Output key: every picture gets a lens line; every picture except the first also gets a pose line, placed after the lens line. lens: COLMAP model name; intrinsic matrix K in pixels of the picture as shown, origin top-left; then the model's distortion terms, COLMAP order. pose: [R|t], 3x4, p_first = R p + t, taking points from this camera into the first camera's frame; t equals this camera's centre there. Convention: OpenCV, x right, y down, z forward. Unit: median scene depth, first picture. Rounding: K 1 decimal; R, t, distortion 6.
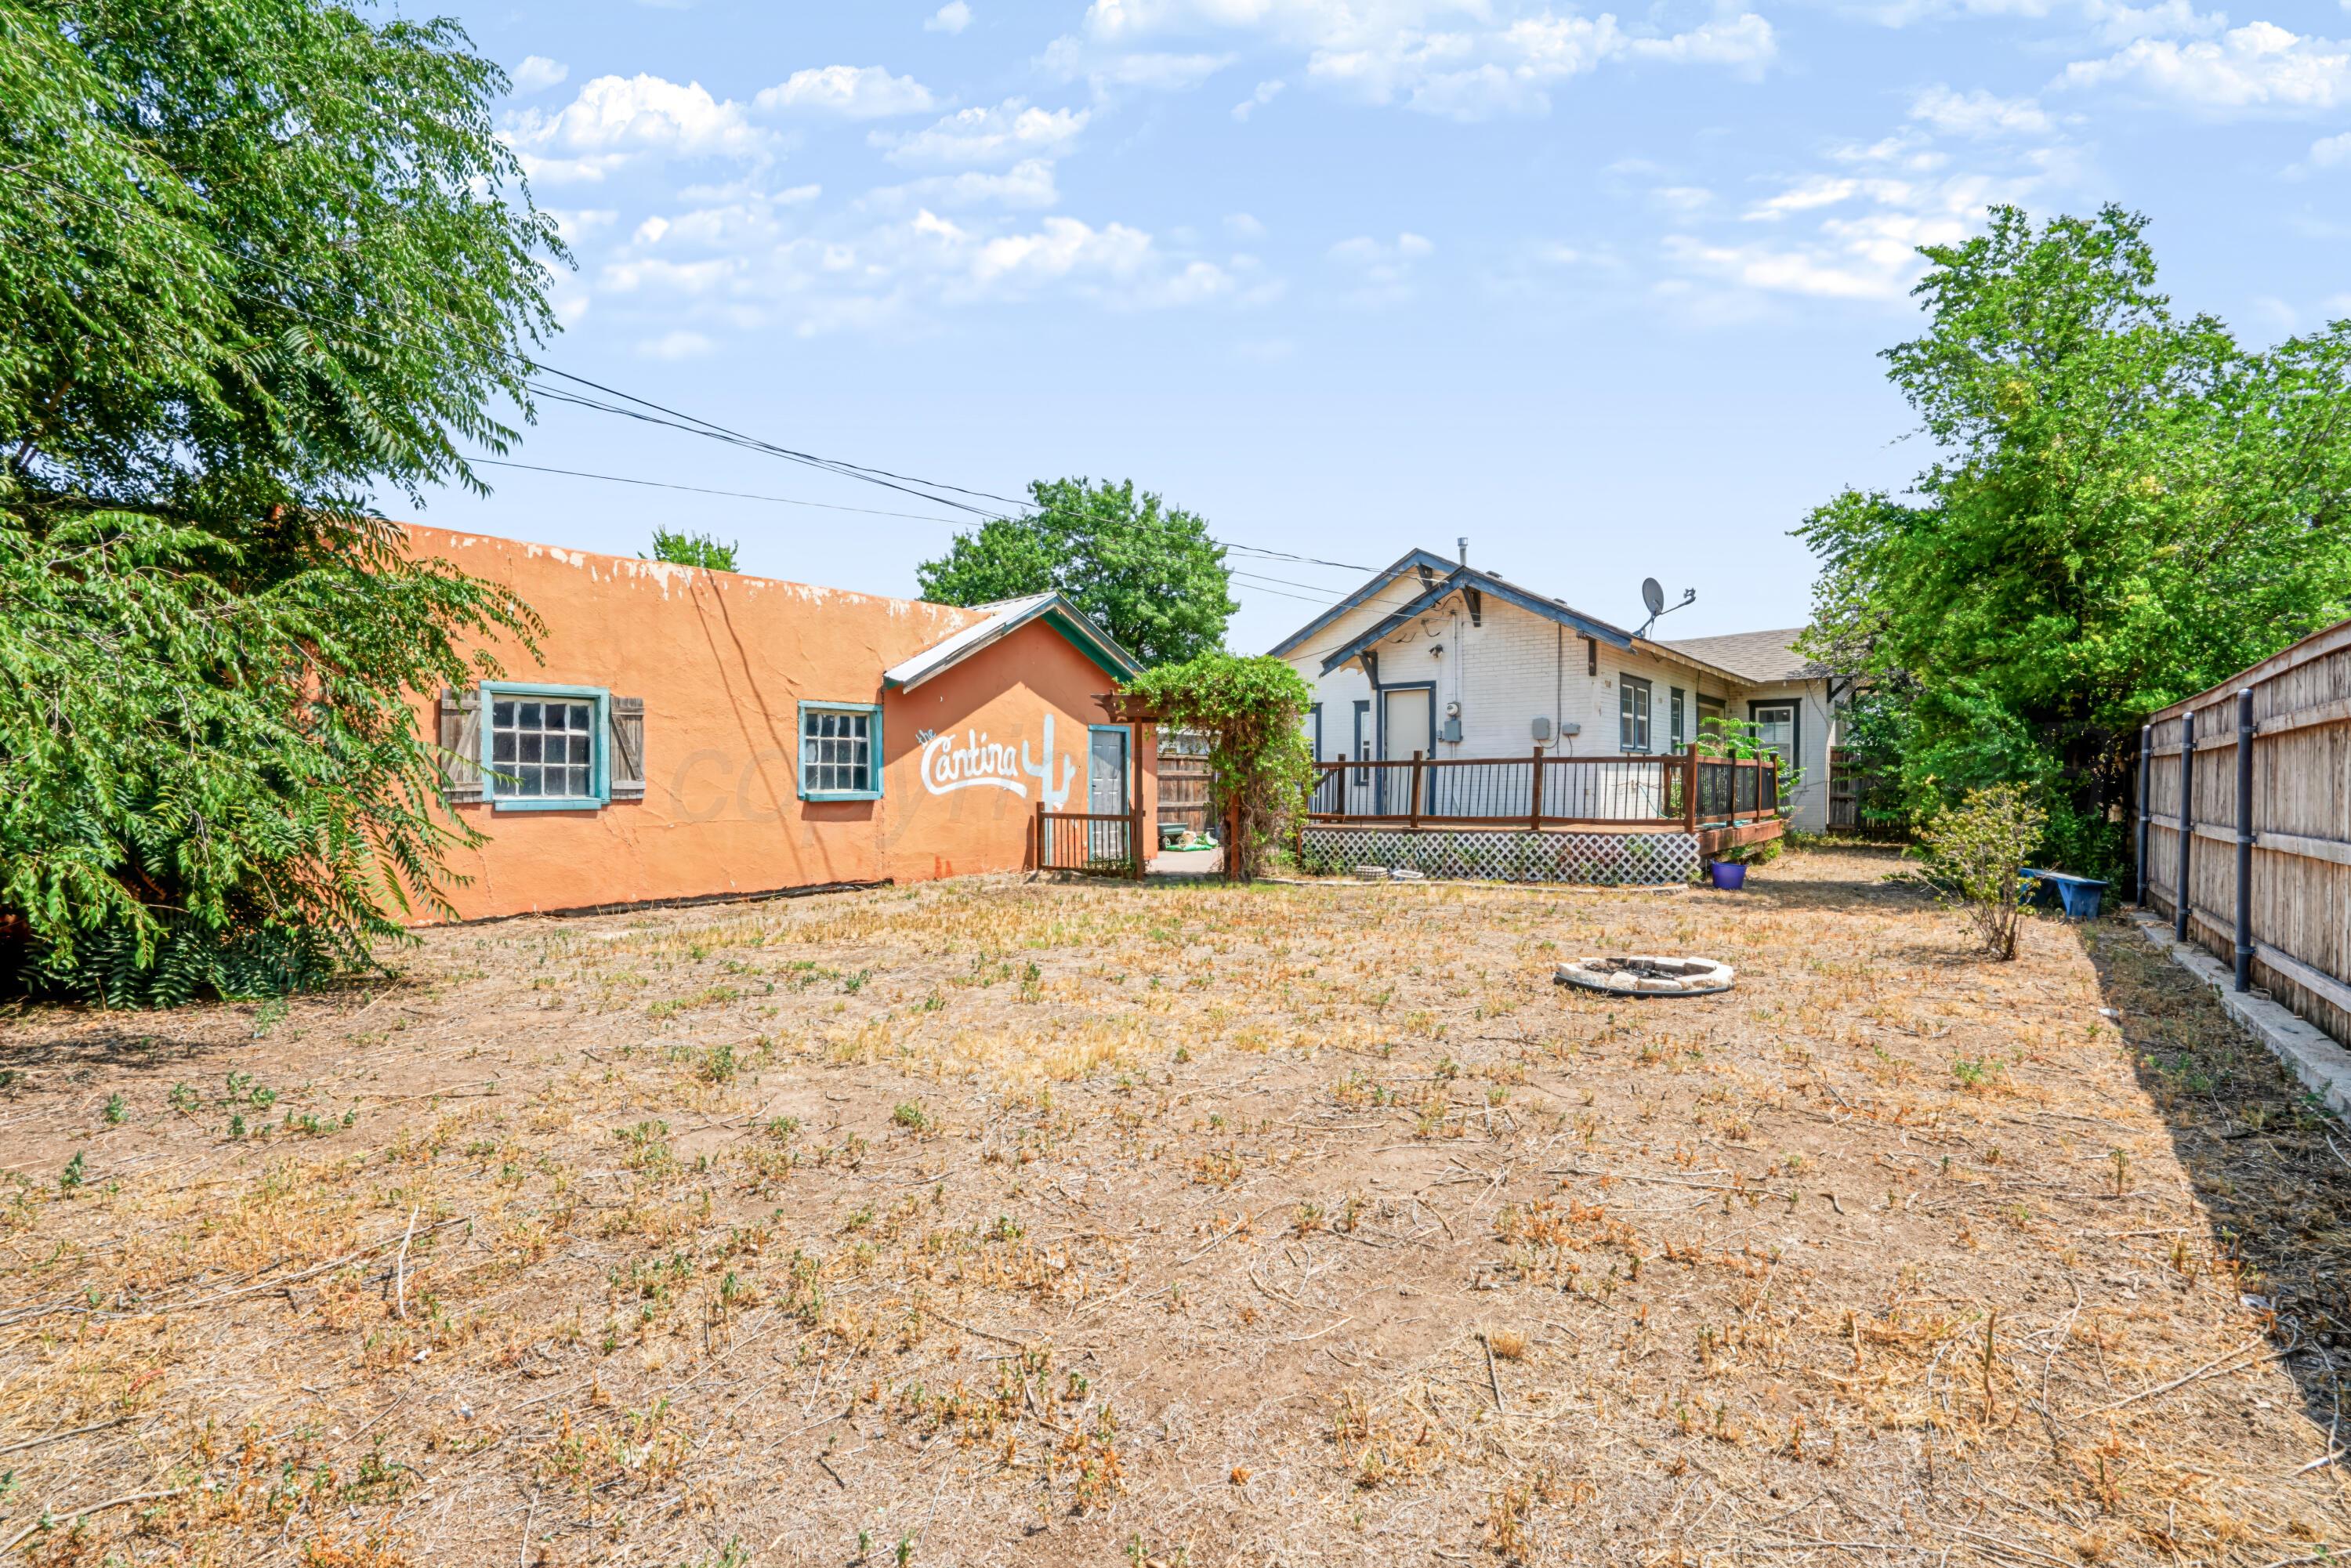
lens RADIAL K [[1124.1, 0, 1175.5], [0, 1124.1, 784.0], [0, 0, 1]] dist [-0.026117, 0.000973]
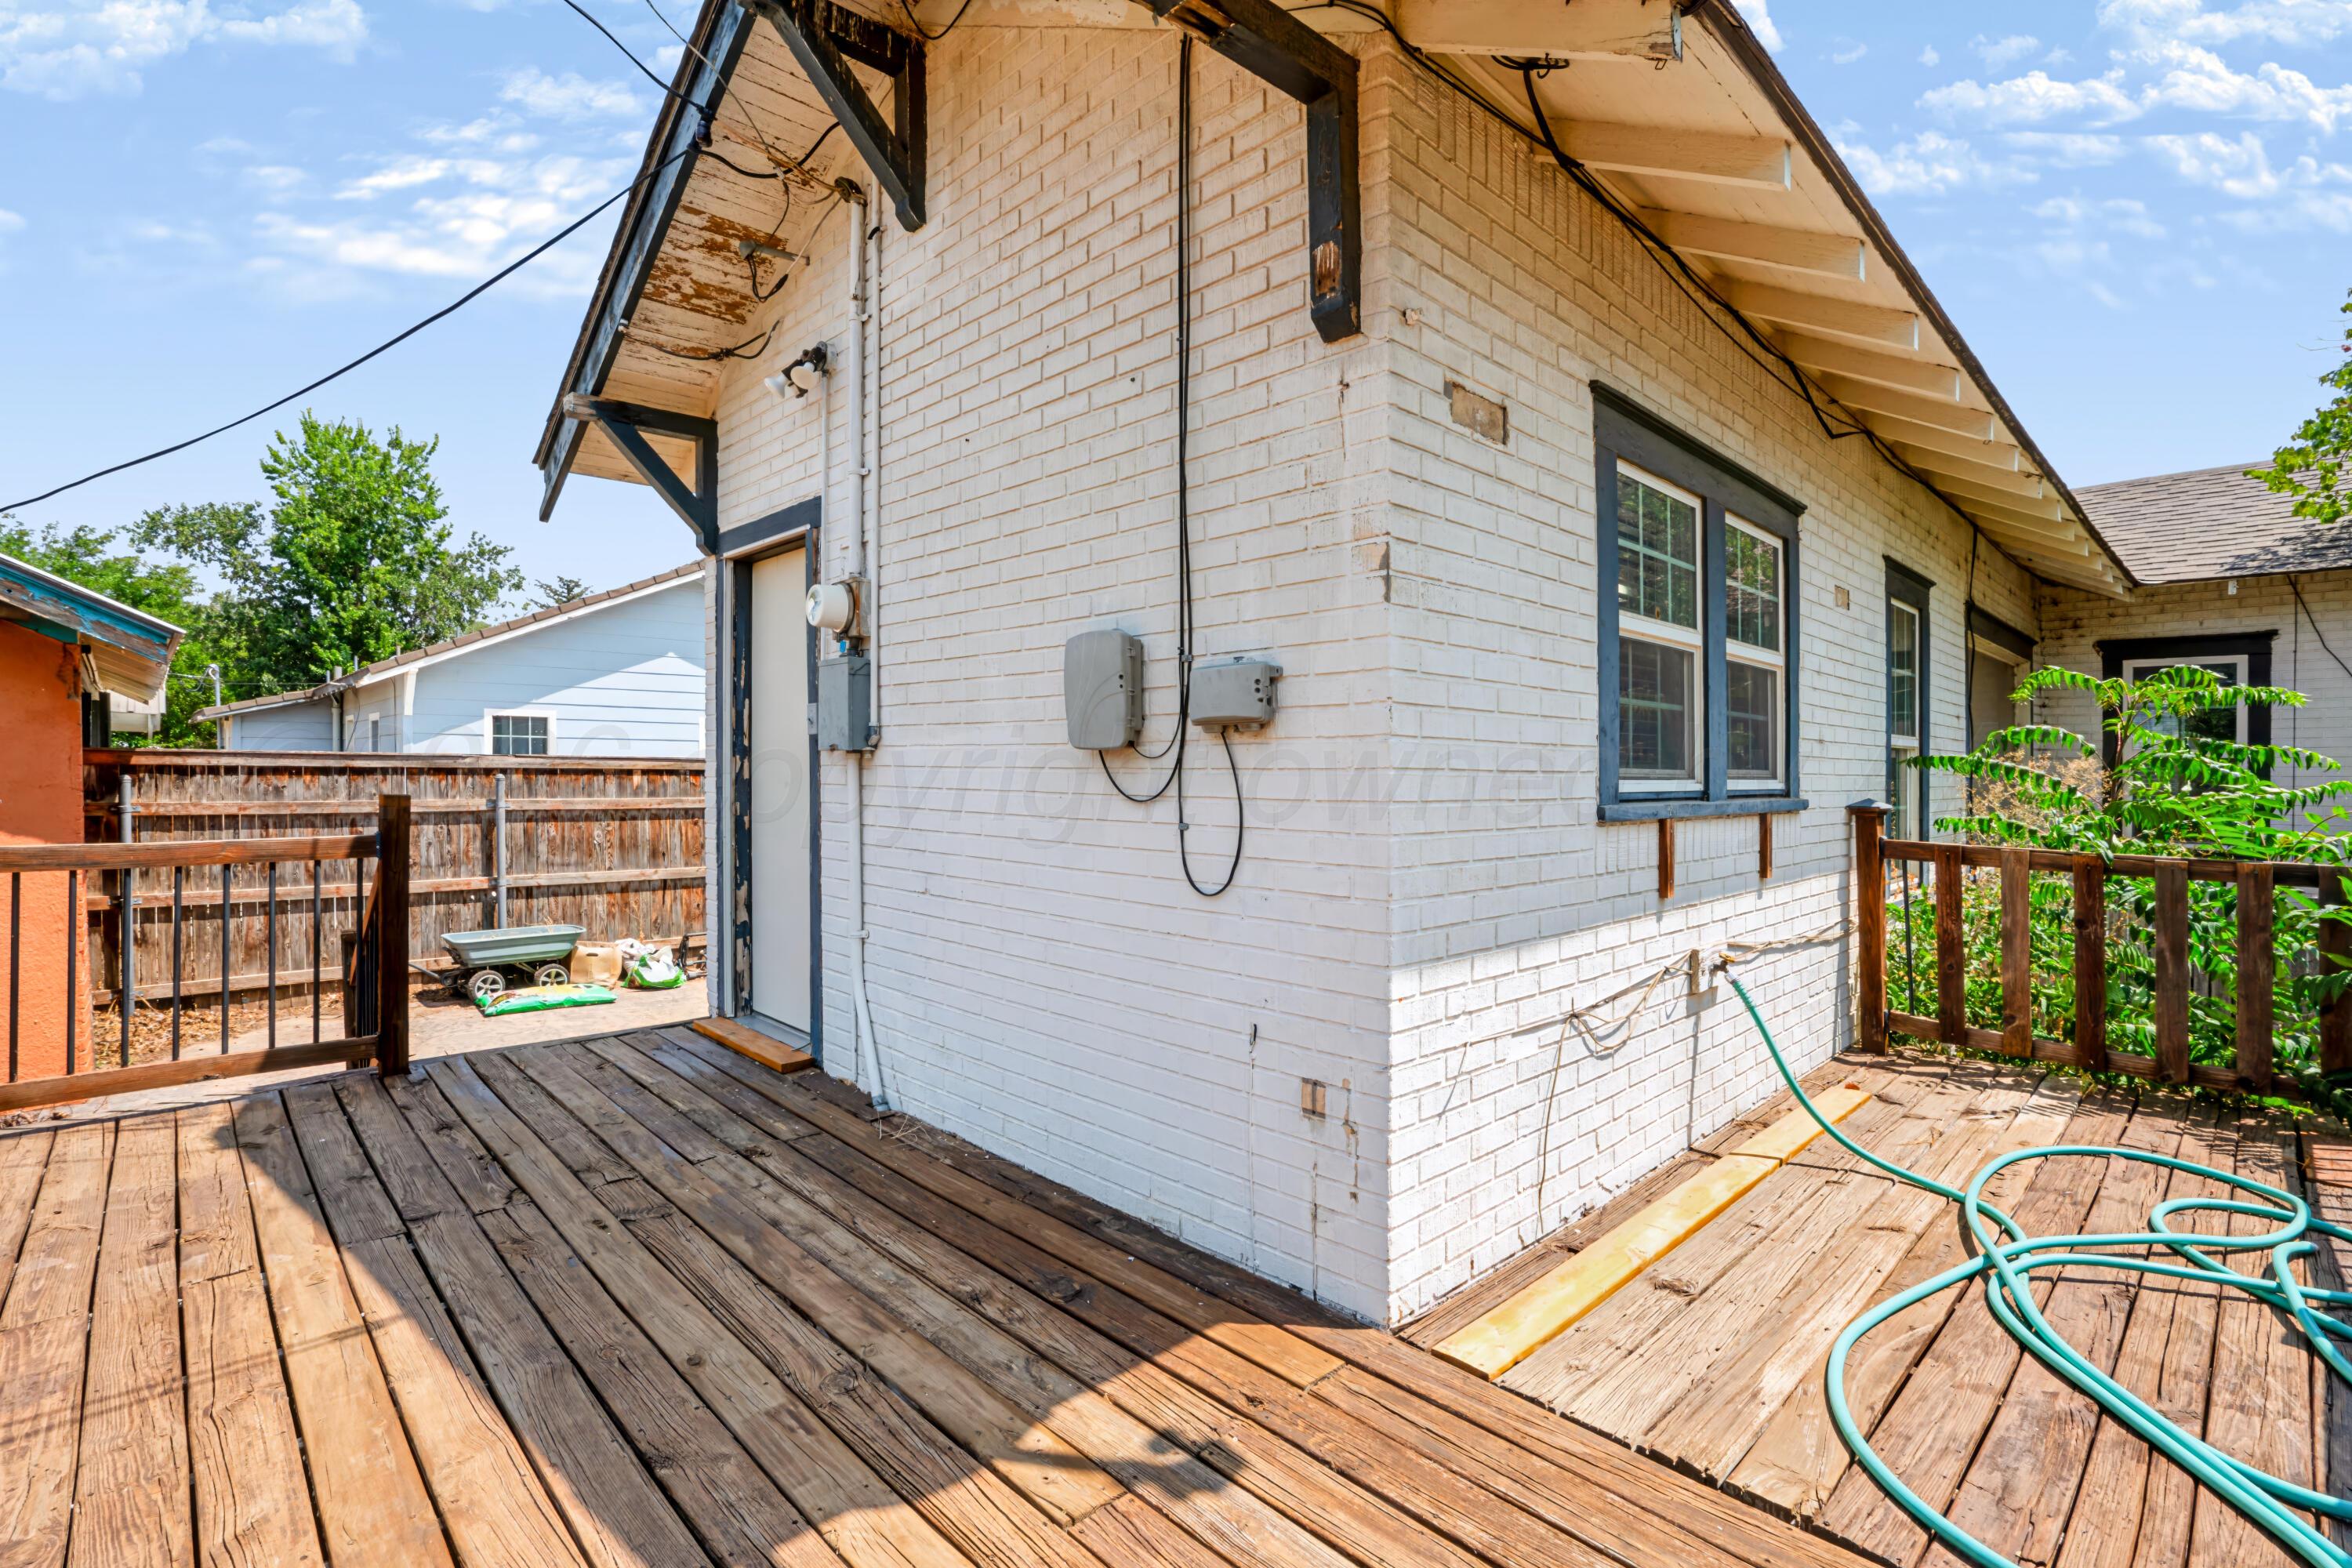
lens RADIAL K [[1124.7, 0, 1176.0], [0, 1124.7, 784.0], [0, 0, 1]] dist [-0.026117, 0.000973]
pose [[0.989907, 0.021505, -0.140079, 0.409389], [-0.019289, 0.999667, 0.017158, -0.042932], [0.140402, -0.014283, 0.989992, 0.929672]]
